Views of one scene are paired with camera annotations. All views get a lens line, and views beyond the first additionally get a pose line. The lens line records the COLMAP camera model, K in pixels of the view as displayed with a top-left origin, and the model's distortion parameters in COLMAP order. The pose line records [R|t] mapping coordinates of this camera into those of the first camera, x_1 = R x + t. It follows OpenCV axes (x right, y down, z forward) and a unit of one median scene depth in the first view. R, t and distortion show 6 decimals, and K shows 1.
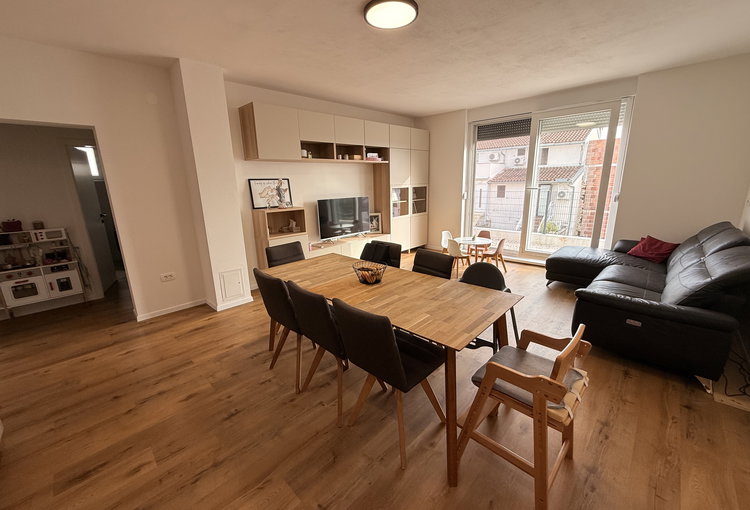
lens RADIAL K [[300.1, 0, 372.6], [0, 300.1, 253.4], [0, 0, 1]] dist [0.000248, -0.000058]
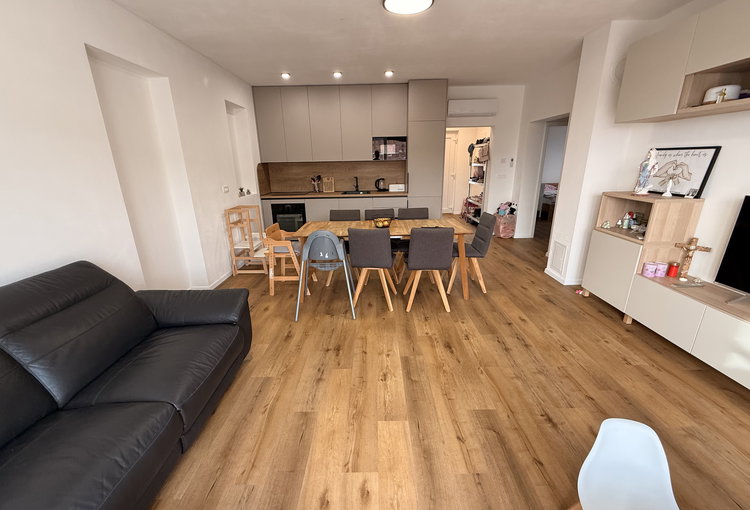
lens RADIAL K [[300.1, 0, 372.6], [0, 300.1, 253.4], [0, 0, 1]] dist [0.000248, -0.000058]
pose [[-0.713842, 0.243887, -0.656466, 0.499467], [-0.128447, 0.875899, 0.465083, -0.232358], [0.688426, 0.416317, -0.593928, 0.900414]]
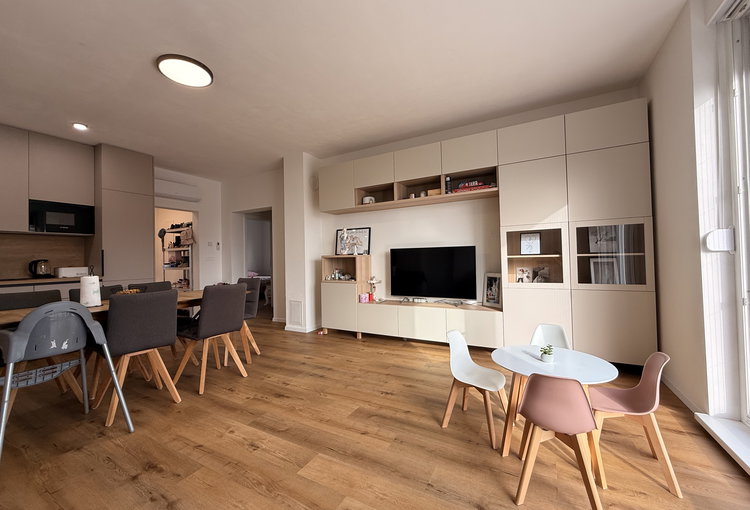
lens RADIAL K [[300.1, 0, 372.6], [0, 300.1, 253.4], [0, 0, 1]] dist [0.000248, -0.000058]
pose [[0.264957, 0.003684, -0.964253, 0.626666], [-0.213500, 0.975397, -0.054939, -0.104020], [0.940327, 0.220425, 0.259225, 0.712839]]
